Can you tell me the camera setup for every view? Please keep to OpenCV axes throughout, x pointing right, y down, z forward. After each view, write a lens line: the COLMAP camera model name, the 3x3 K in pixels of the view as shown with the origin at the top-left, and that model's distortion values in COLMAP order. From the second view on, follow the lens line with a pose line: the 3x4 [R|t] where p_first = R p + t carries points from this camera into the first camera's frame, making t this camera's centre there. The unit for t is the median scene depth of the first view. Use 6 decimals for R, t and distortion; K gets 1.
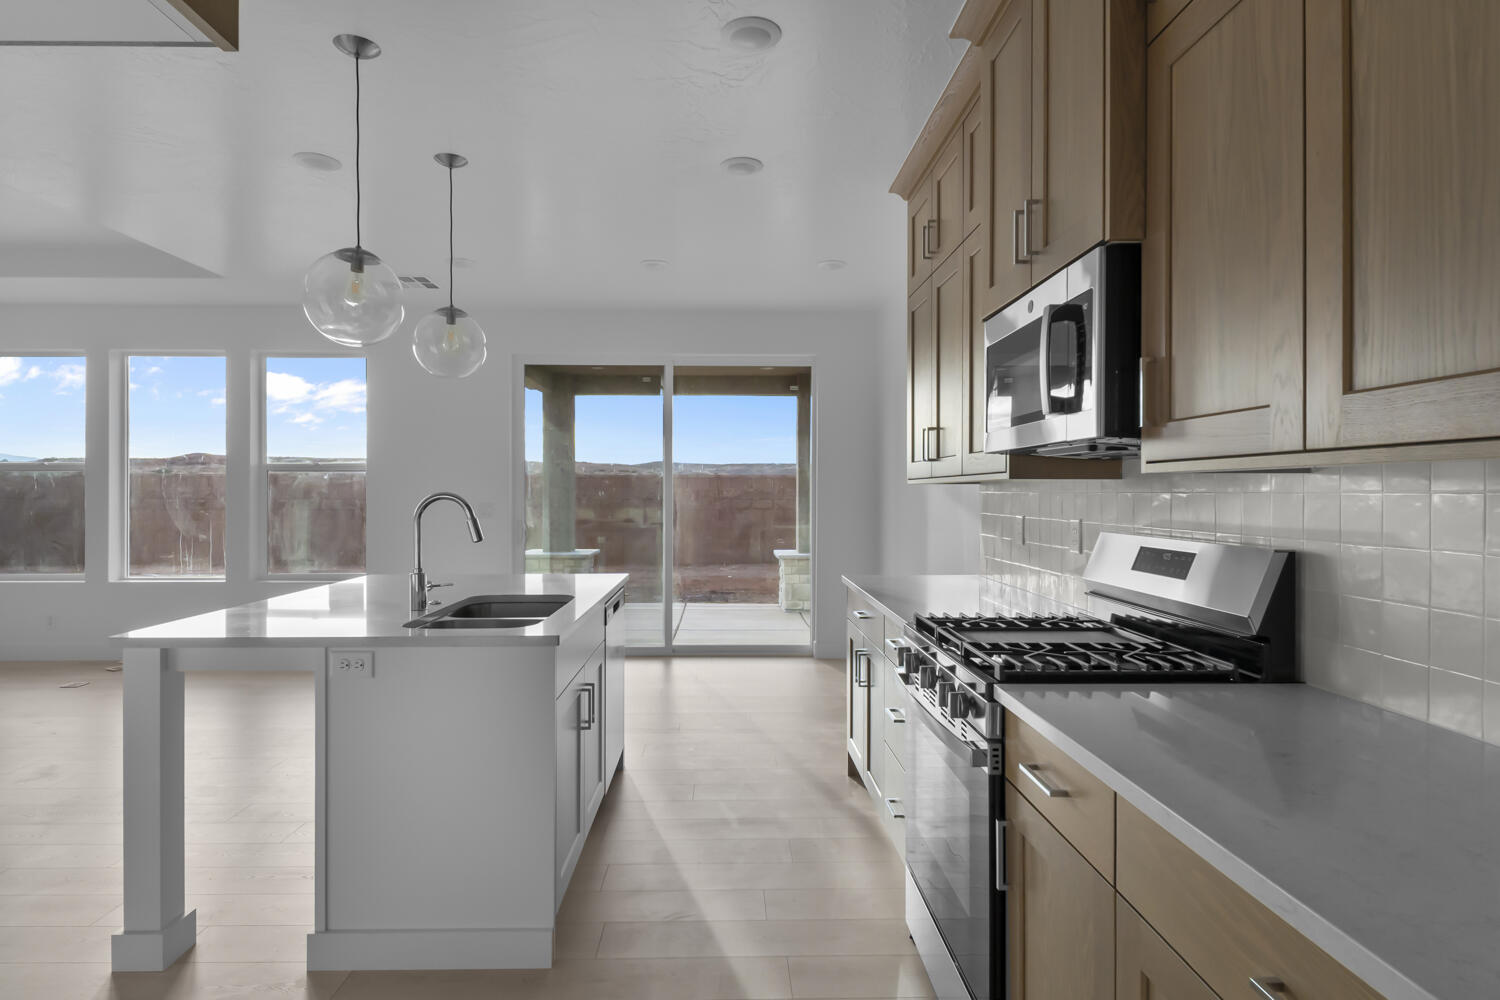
lens RADIAL K [[797.0, 0, 748.1], [0, 797.0, 491.6], [0, 0, 1]] dist [0.011946, -0.004973]
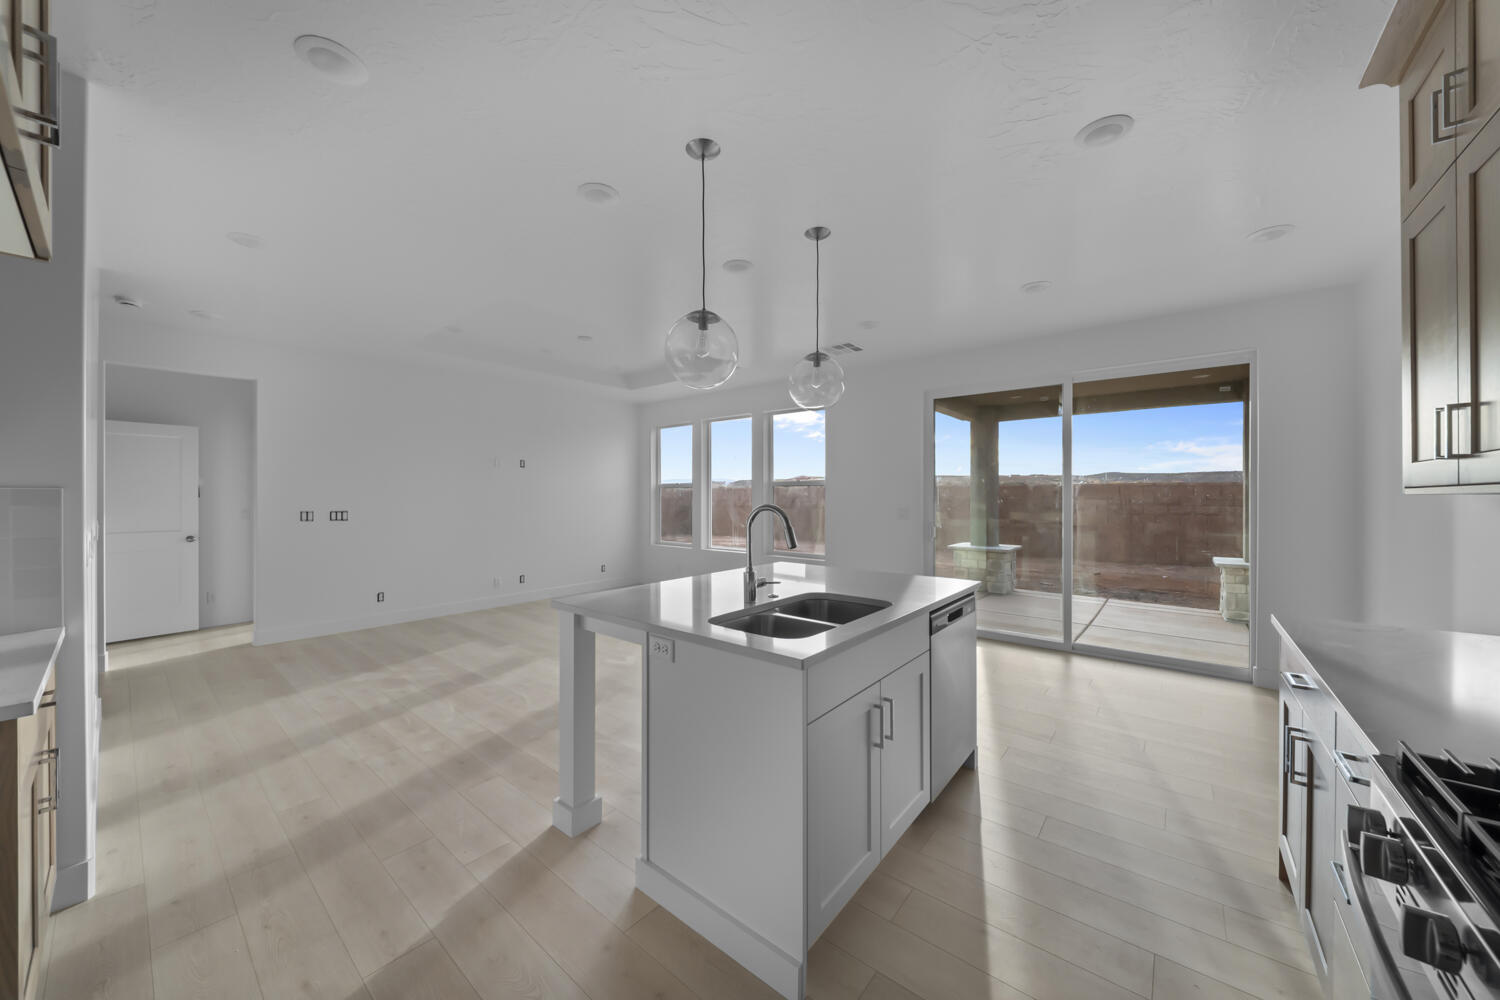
lens RADIAL K [[522.5, 0, 751.3], [0, 522.5, 495.0], [0, 0, 1]] dist [0.000067, -0.000710]
pose [[0.750496, -0.002219, -0.660872, 0.050077], [0.000338, 0.999996, -0.002974, -0.004939], [0.660875, 0.002009, 0.750493, 0.194194]]
